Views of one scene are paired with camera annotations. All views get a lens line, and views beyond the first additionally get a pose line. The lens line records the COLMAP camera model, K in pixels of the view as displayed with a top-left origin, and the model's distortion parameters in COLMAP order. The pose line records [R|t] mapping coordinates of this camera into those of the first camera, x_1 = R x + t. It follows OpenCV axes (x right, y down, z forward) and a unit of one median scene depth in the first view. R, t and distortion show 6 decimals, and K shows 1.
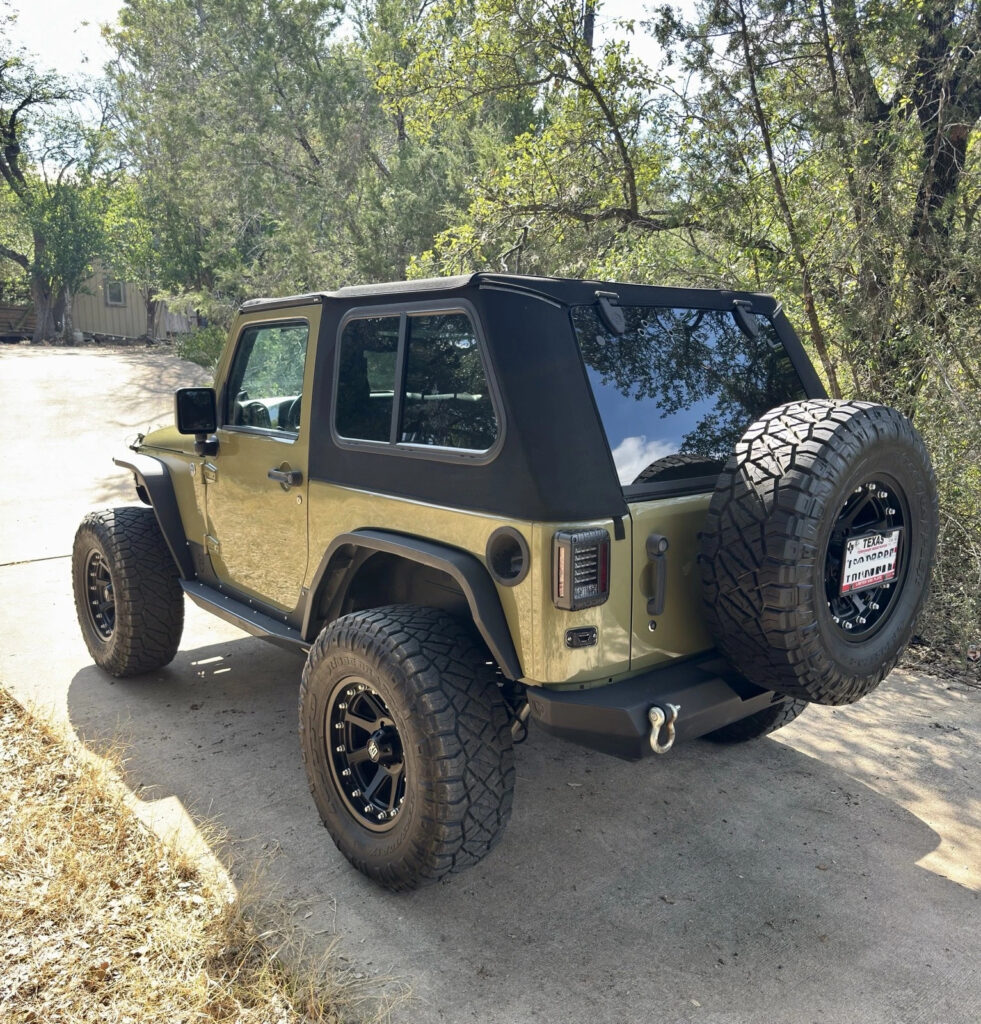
lens RADIAL K [[875.9, 0, 490.5], [0, 875.9, 512.0], [0, 0, 1]] dist [0.002032, 0.007452]
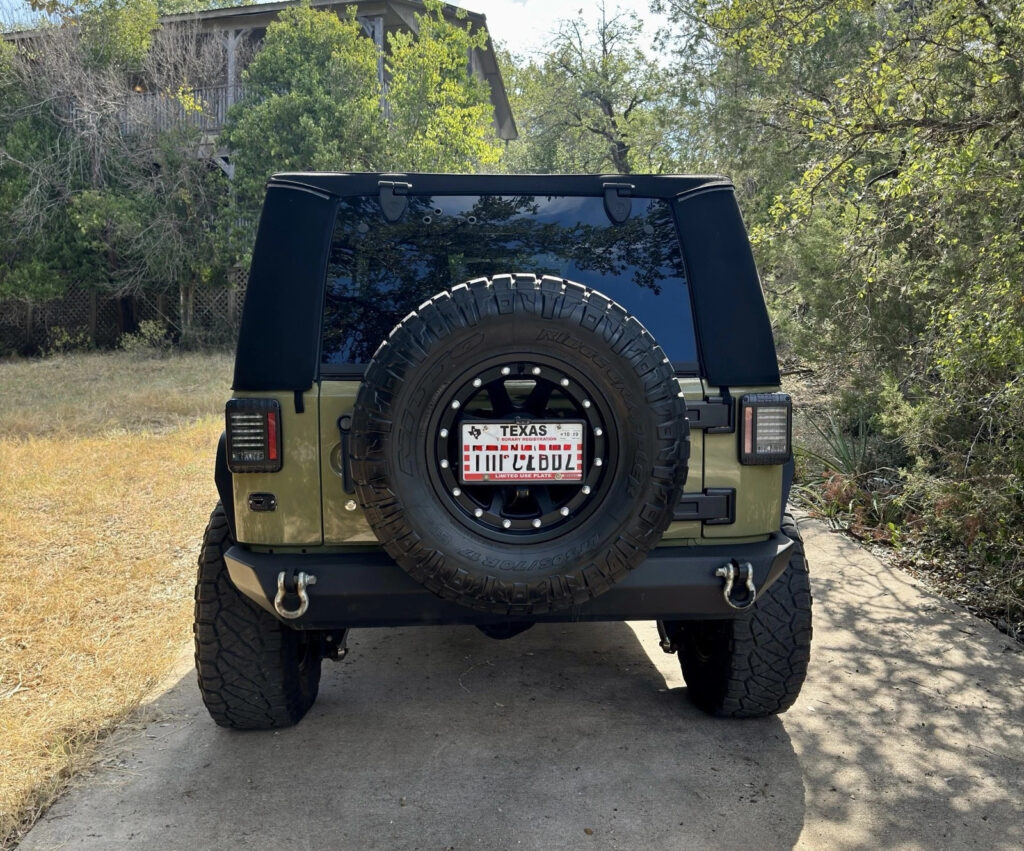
lens RADIAL K [[901.5, 0, 512.7], [0, 901.5, 473.0], [0, 0, 1]] dist [0.044102, -0.017094]
pose [[0.811367, 0.073994, -0.579835, 0.683306], [-0.088119, 0.996103, 0.003810, 0.052675], [0.577858, 0.048003, 0.814725, 0.188475]]
